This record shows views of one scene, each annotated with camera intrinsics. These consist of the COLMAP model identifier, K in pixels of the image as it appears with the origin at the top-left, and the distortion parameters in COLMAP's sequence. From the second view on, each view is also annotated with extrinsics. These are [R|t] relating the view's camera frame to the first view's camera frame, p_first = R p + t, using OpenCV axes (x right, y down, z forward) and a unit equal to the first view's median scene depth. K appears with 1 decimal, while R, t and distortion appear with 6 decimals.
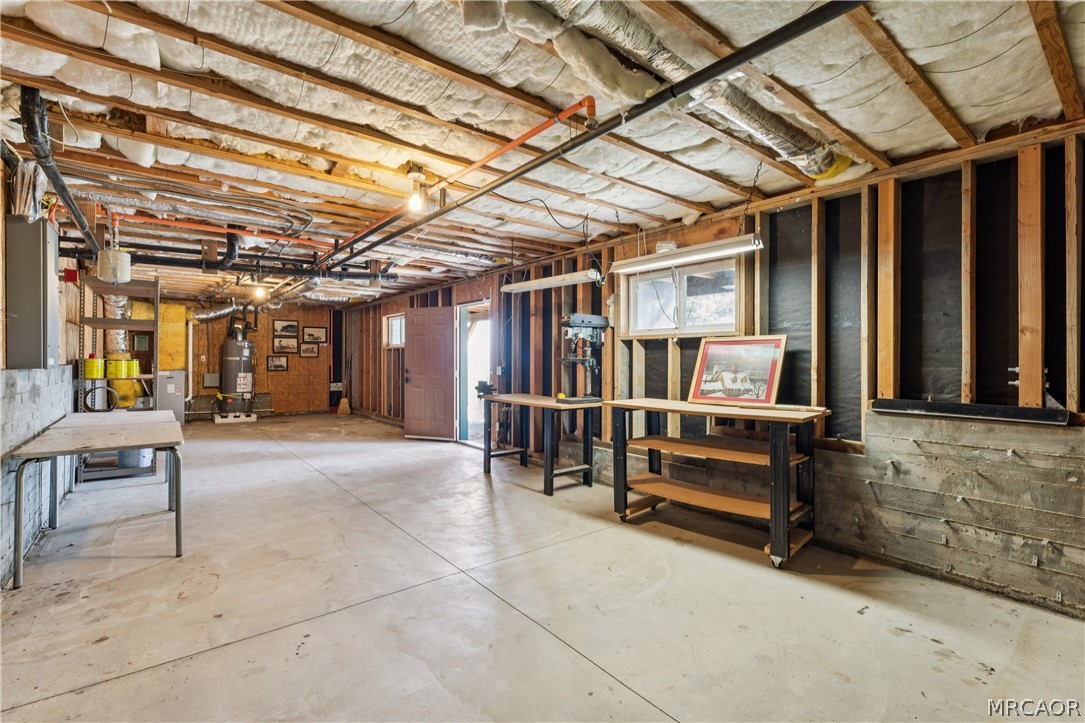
lens RADIAL K [[489.8, 0, 542.5], [0, 489.8, 361.5], [0, 0, 1]] dist [0.000614, 0.000067]
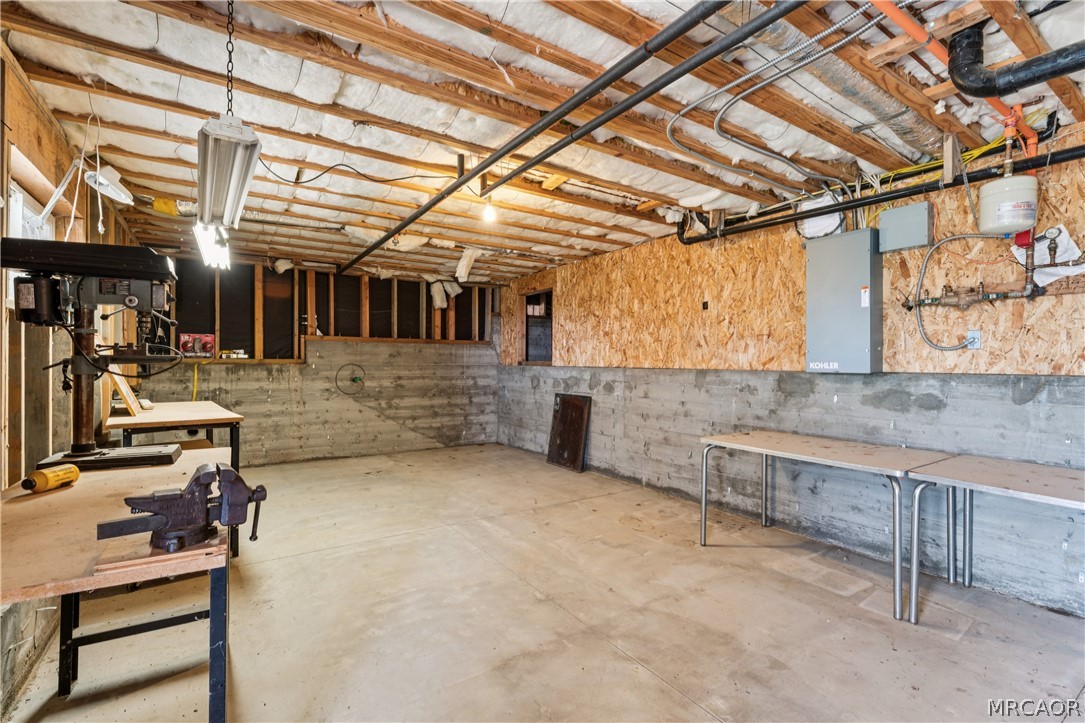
lens RADIAL K [[489.8, 0, 542.5], [0, 489.8, 361.5], [0, 0, 1]] dist [0.000614, 0.000067]
pose [[-0.996213, -0.009242, 0.086452, -0.528657], [-0.008852, 0.999949, 0.004892, -0.009877], [-0.086493, 0.004108, -0.996244, 2.316960]]
